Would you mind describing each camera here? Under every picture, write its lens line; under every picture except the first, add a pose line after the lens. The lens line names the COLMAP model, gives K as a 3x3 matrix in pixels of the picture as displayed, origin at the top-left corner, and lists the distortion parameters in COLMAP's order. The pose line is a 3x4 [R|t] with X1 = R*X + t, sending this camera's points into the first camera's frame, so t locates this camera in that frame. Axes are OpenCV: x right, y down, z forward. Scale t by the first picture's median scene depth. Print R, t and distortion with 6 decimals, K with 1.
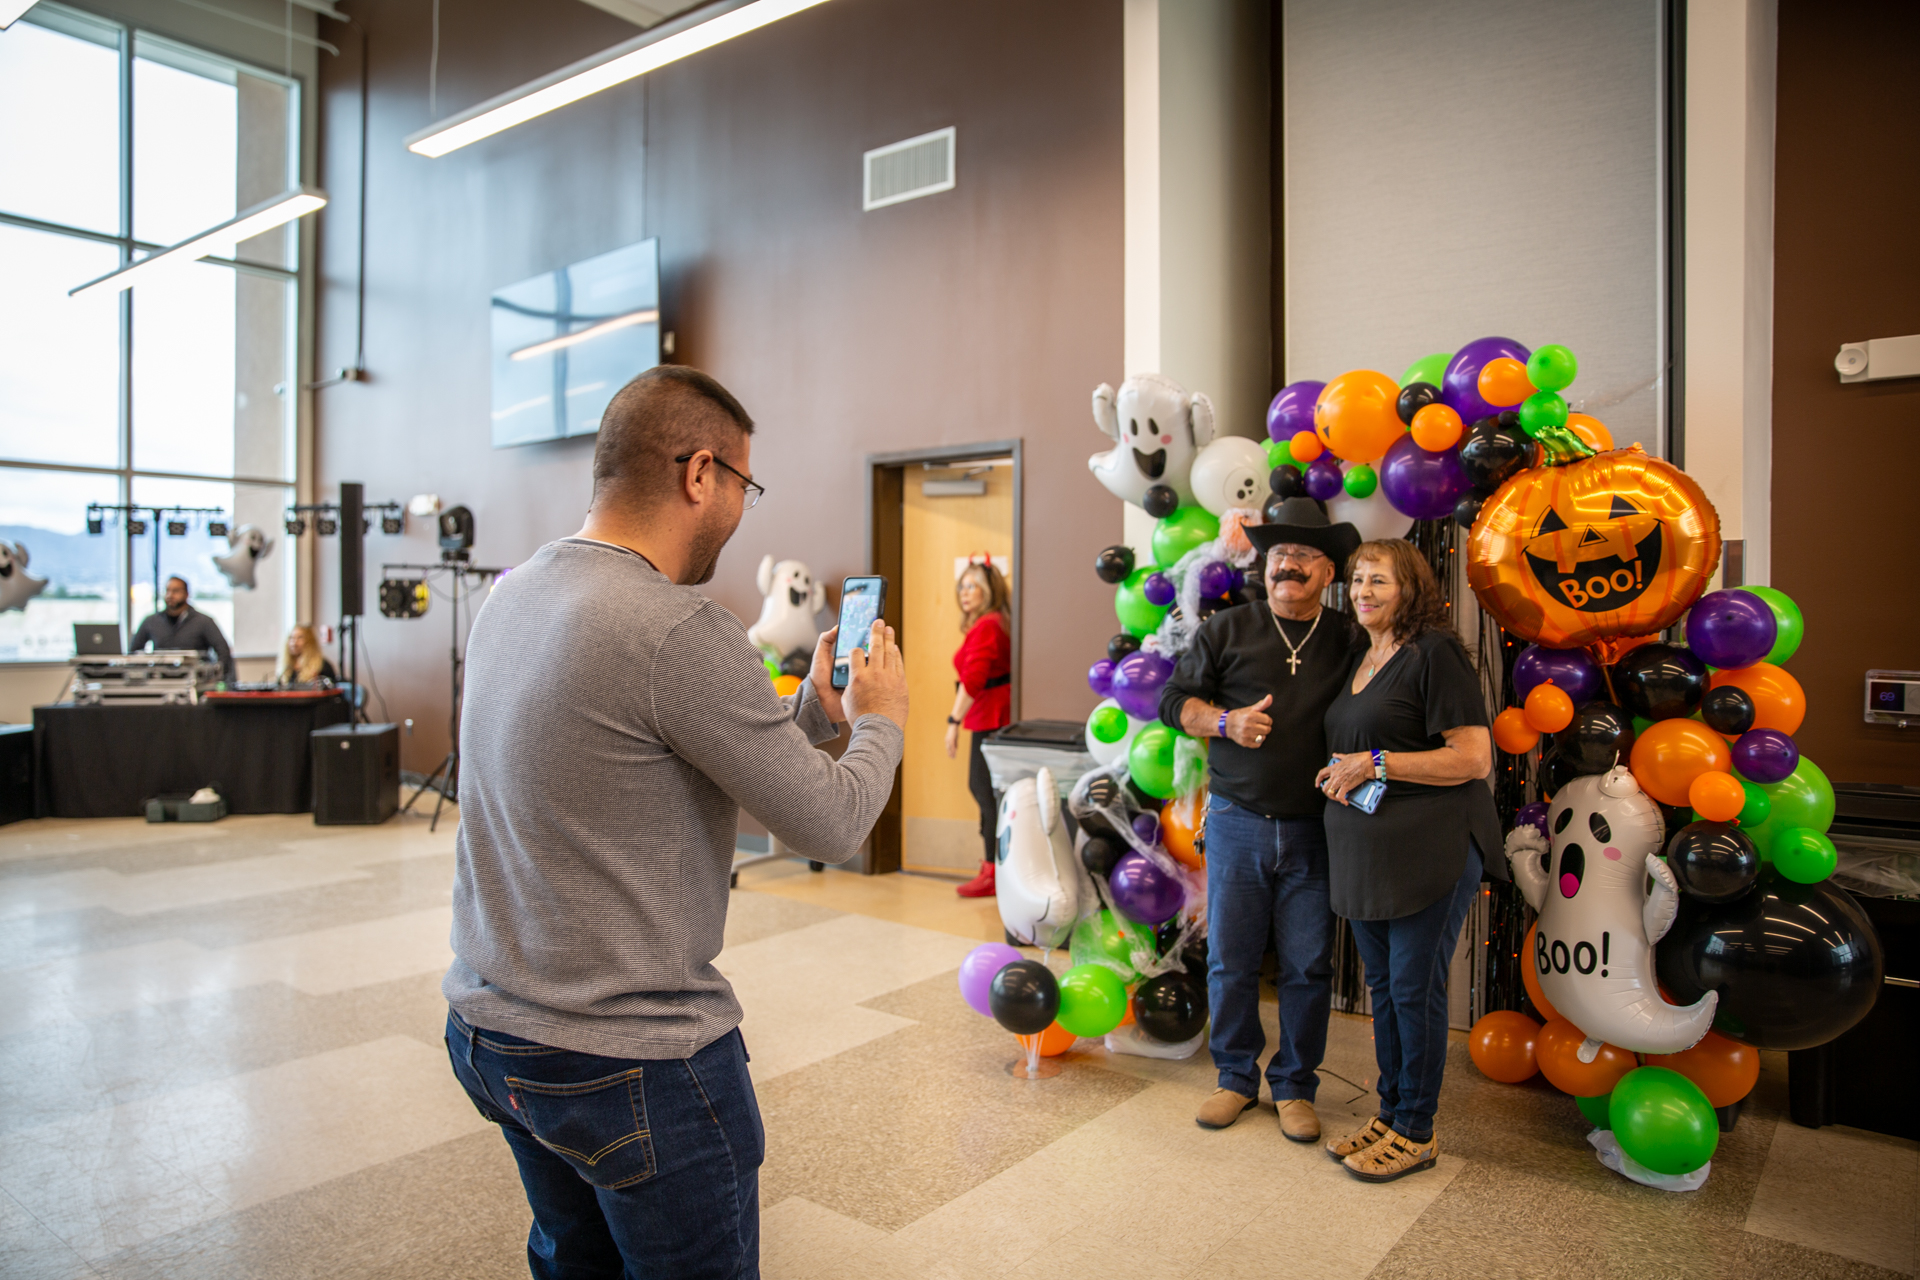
lens RADIAL K [[1331.8, 0, 955.1], [0, 1331.8, 640.7], [0, 0, 1]] dist [-0.096051, 0.086605]
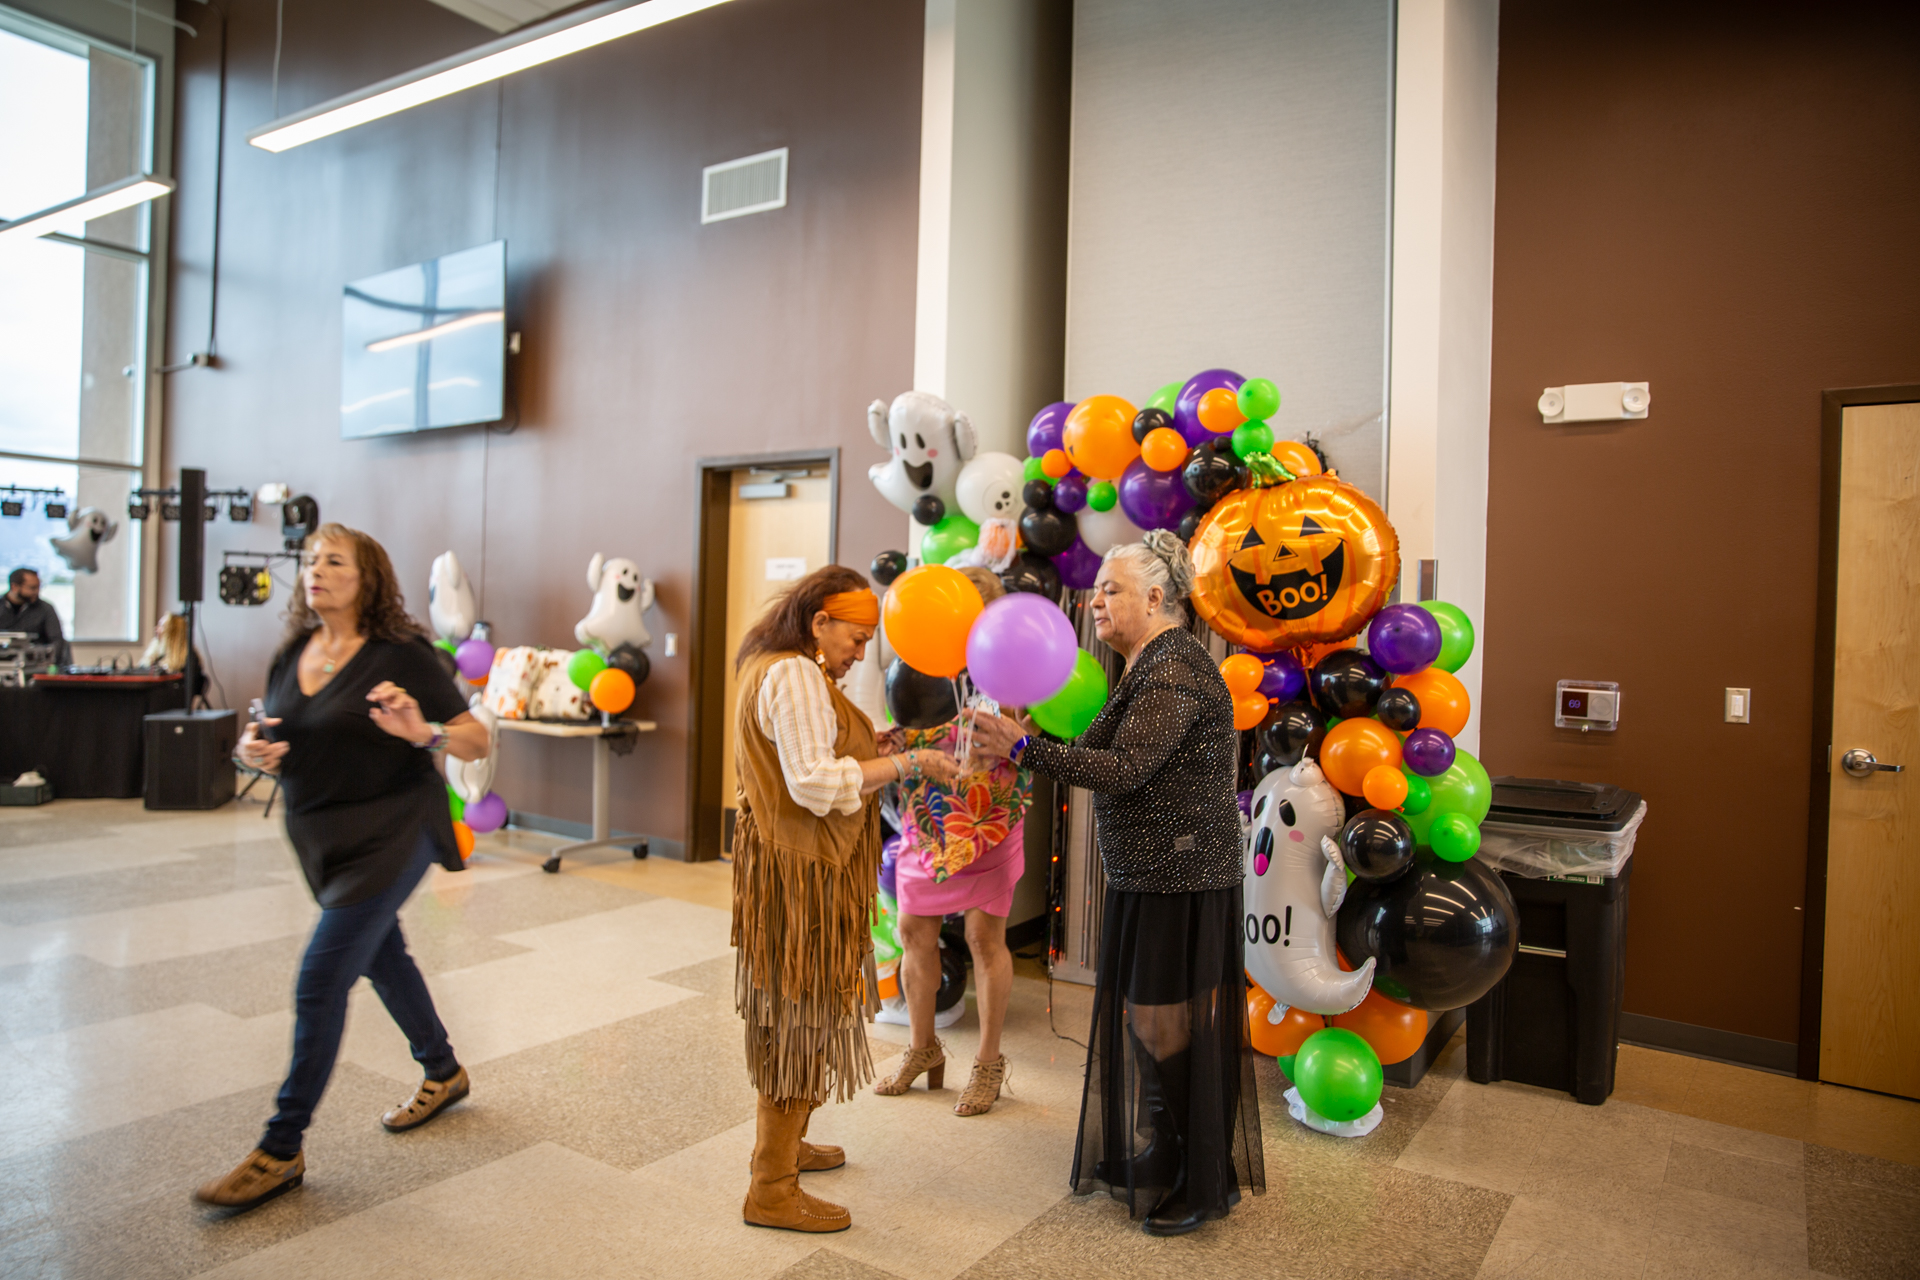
lens RADIAL K [[1331.8, 0, 952.9], [0, 1331.8, 639.9], [0, 0, 1]] dist [-0.096051, 0.086605]
pose [[0.996706, 0.023034, 0.077764, 0.093000], [-0.022628, 0.999725, -0.006106, 0.006840], [-0.077883, 0.004327, 0.996953, -0.082466]]
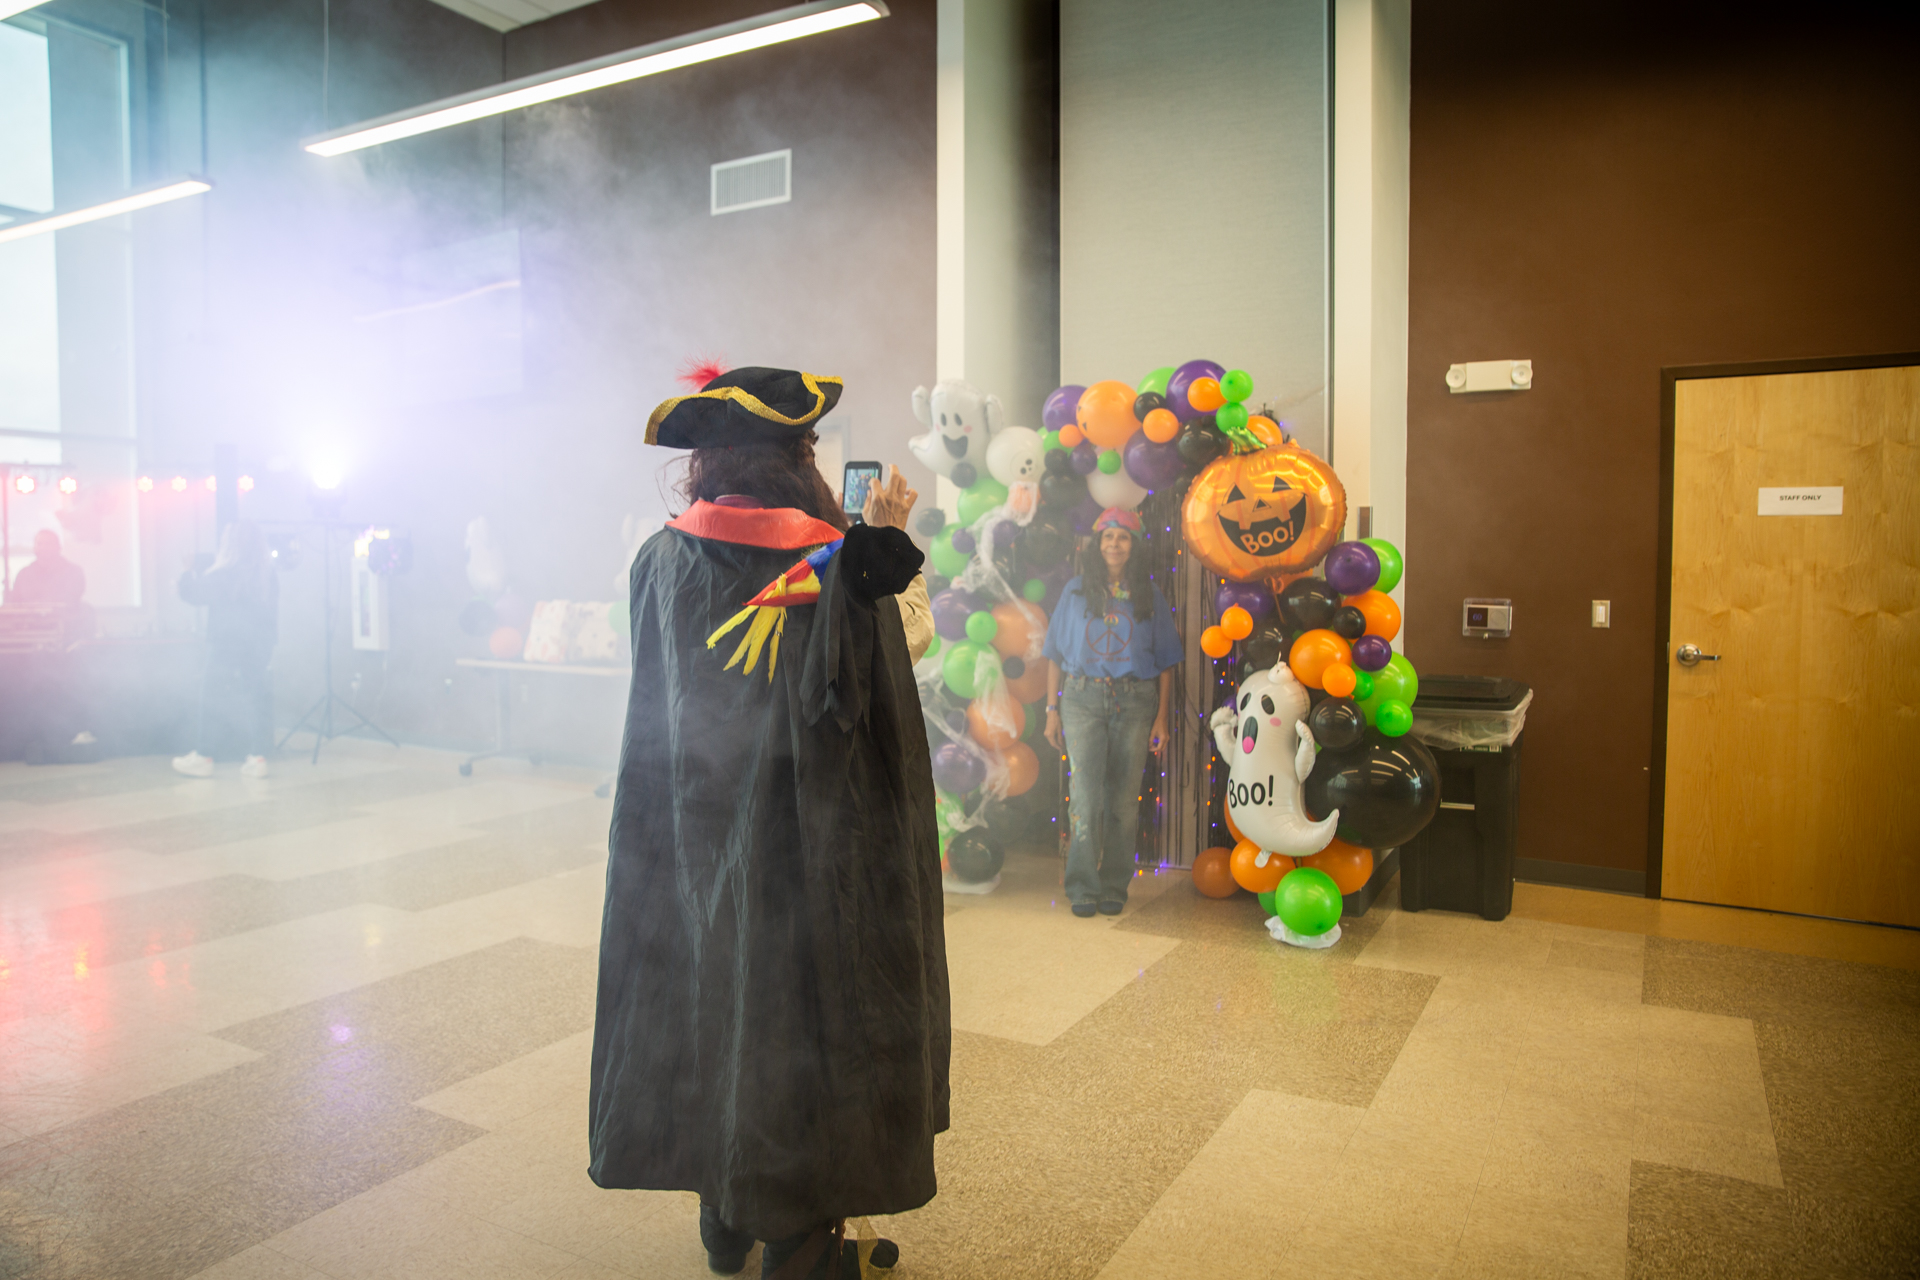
lens RADIAL K [[1331.8, 0, 961.8], [0, 1331.8, 648.1], [0, 0, 1]] dist [-0.096051, 0.086605]
pose [[0.988162, -0.013675, 0.152806, -0.054521], [0.007267, 0.999074, 0.042416, 0.011915], [-0.153244, -0.040803, 0.987346, -0.322858]]
